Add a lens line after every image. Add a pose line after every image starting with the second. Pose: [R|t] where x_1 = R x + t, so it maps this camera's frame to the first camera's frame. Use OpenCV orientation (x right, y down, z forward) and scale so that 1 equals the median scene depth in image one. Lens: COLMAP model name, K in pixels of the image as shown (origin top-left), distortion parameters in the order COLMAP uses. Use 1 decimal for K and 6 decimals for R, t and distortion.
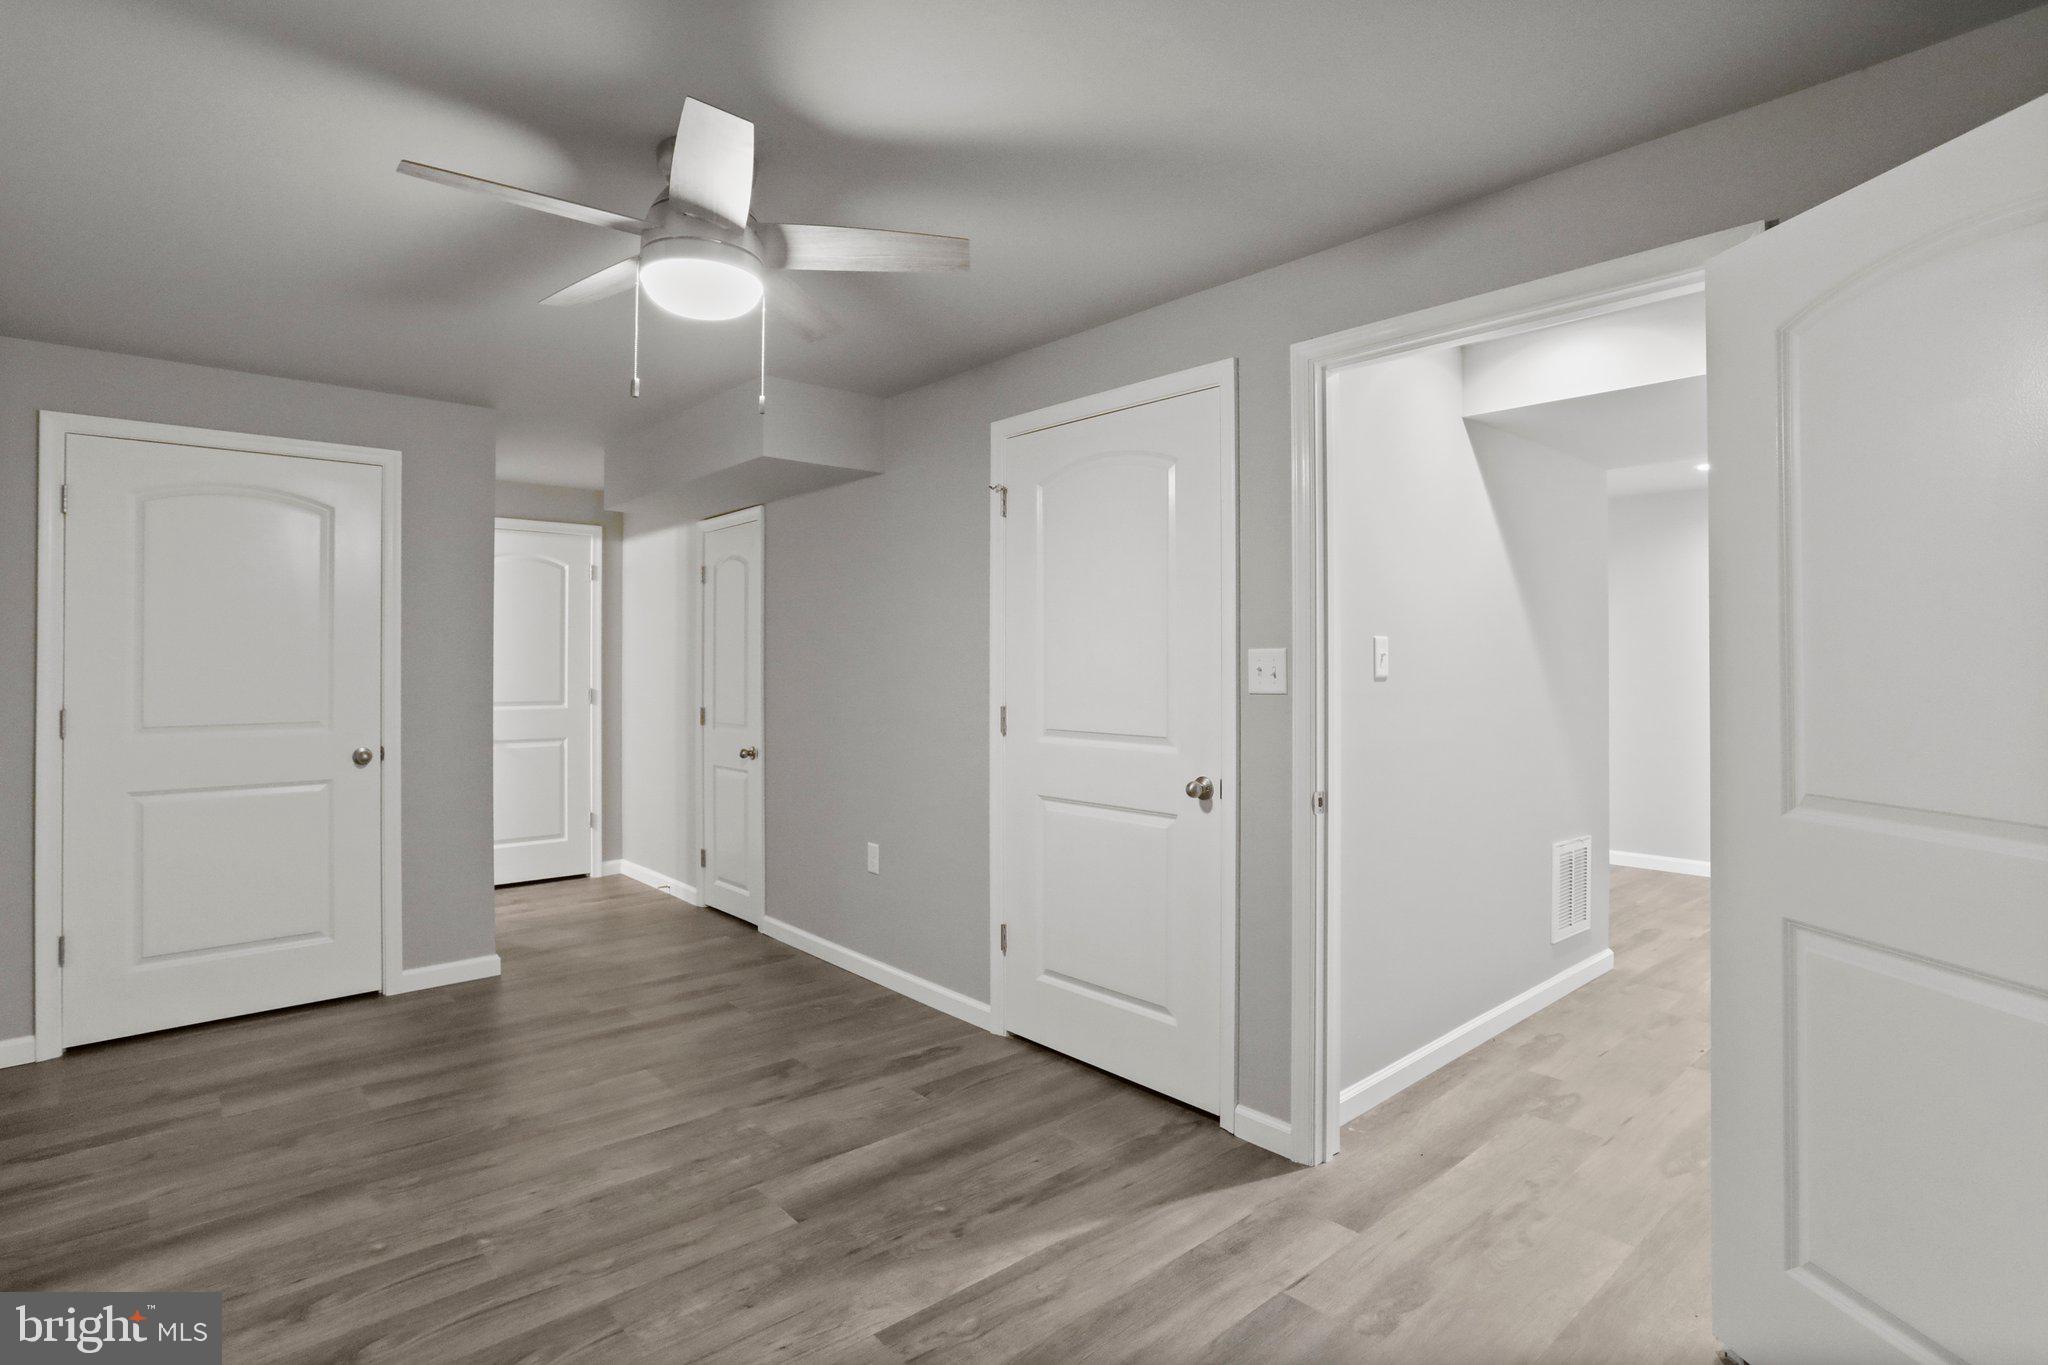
lens RADIAL K [[1000.8, 0, 1005.6], [0, 1000.8, 667.5], [0, 0, 1]] dist [-0.039507, 0.016026]
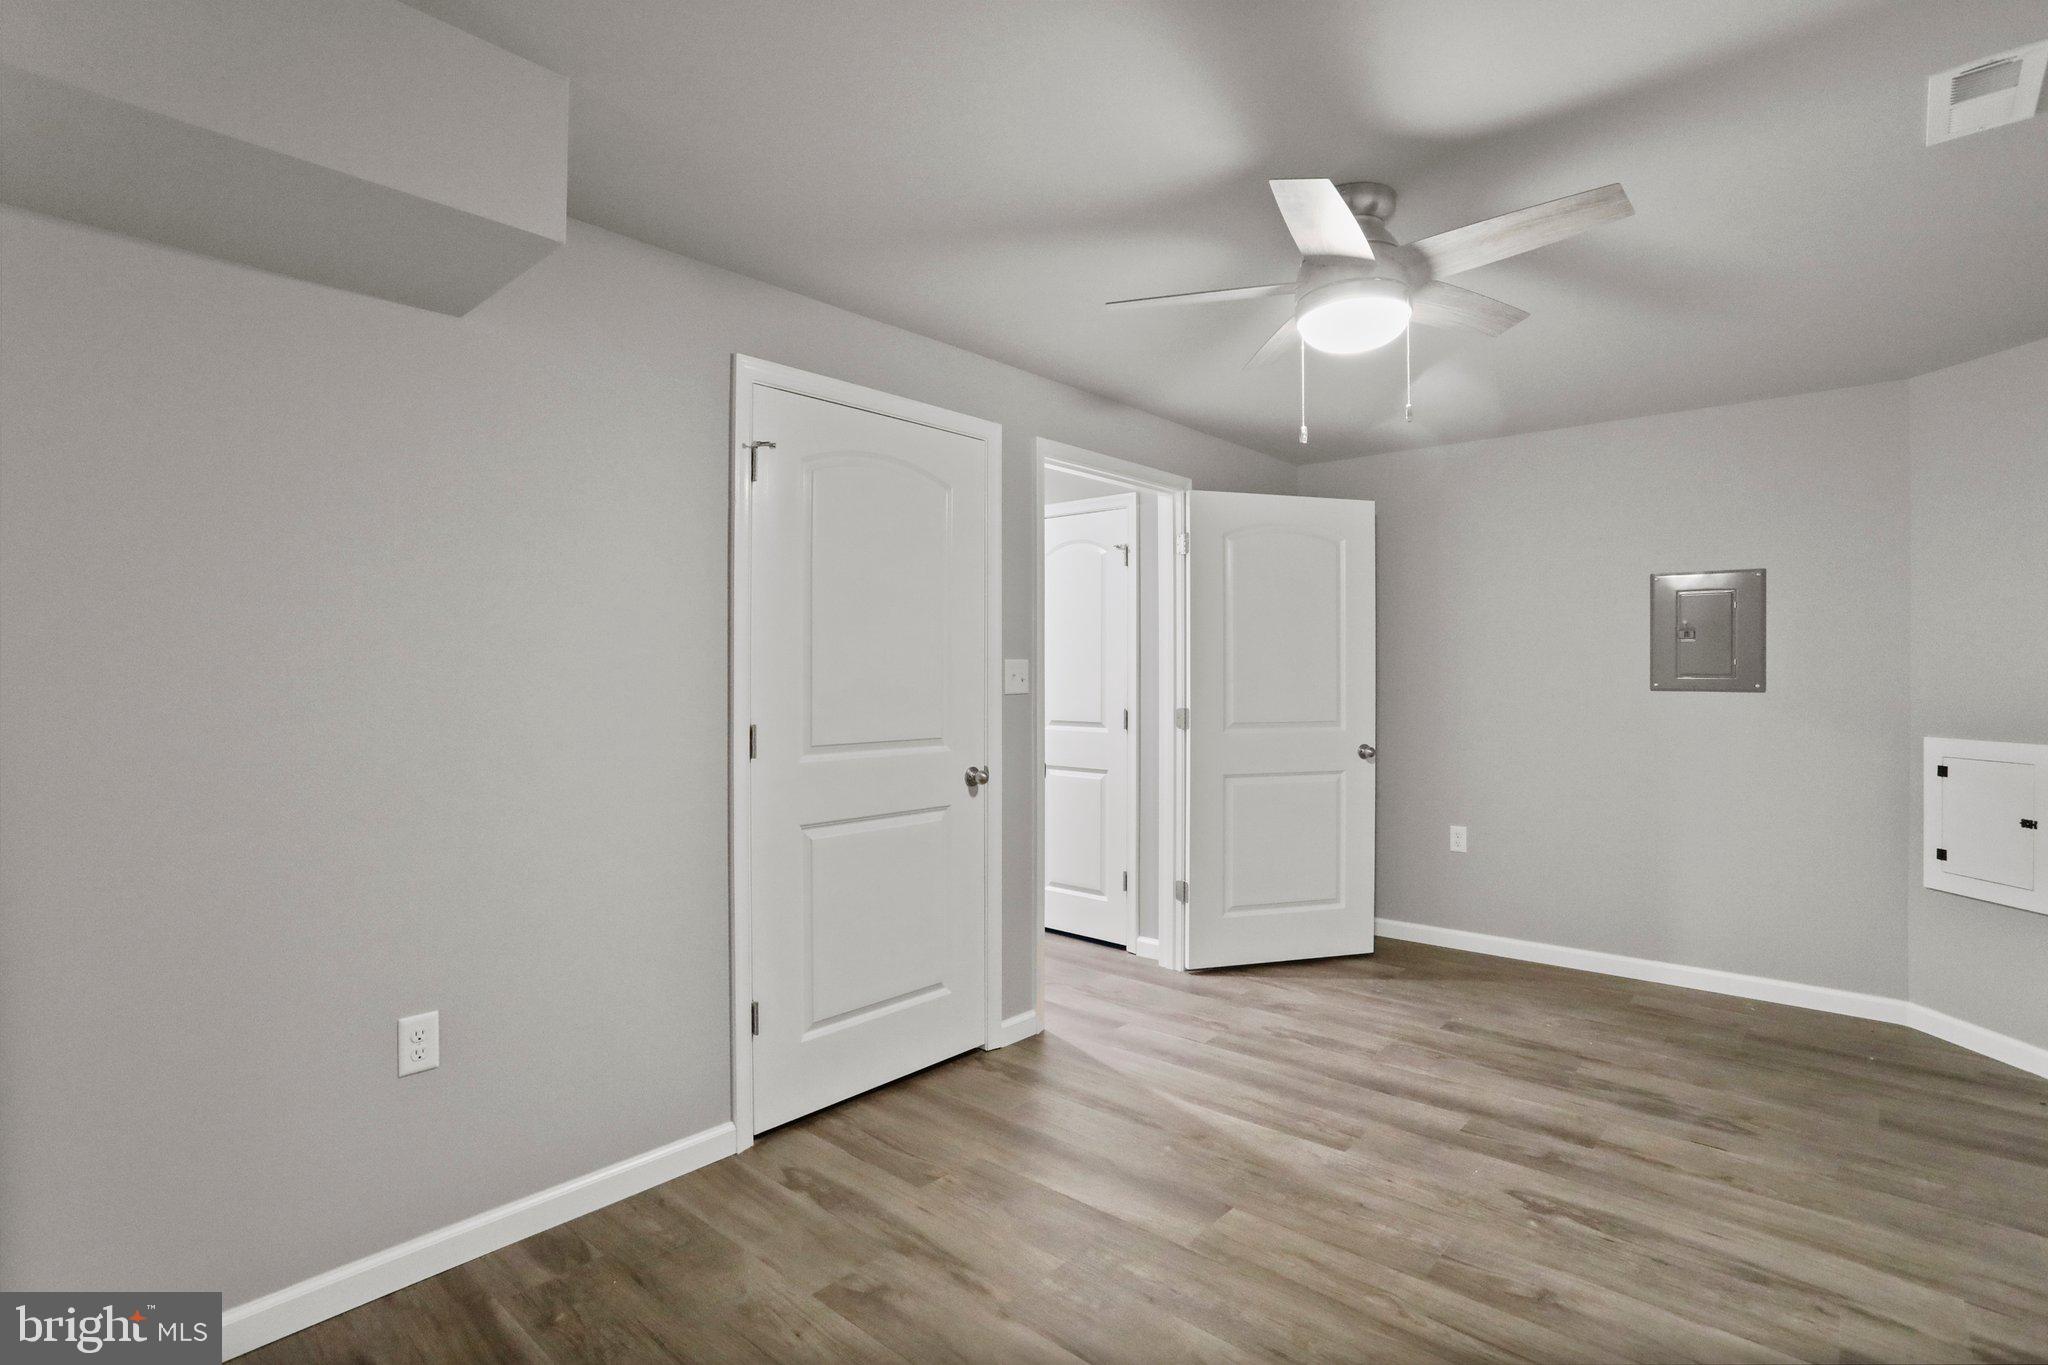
lens RADIAL K [[1000.8, 0, 1002.4], [0, 1000.8, 680.5], [0, 0, 1]] dist [-0.039507, 0.016026]
pose [[-0.120118, -0.002748, 0.992756, -0.987511], [0.002411, 0.999992, 0.003059, 0.003591], [-0.992757, 0.002761, -0.120110, 1.112371]]
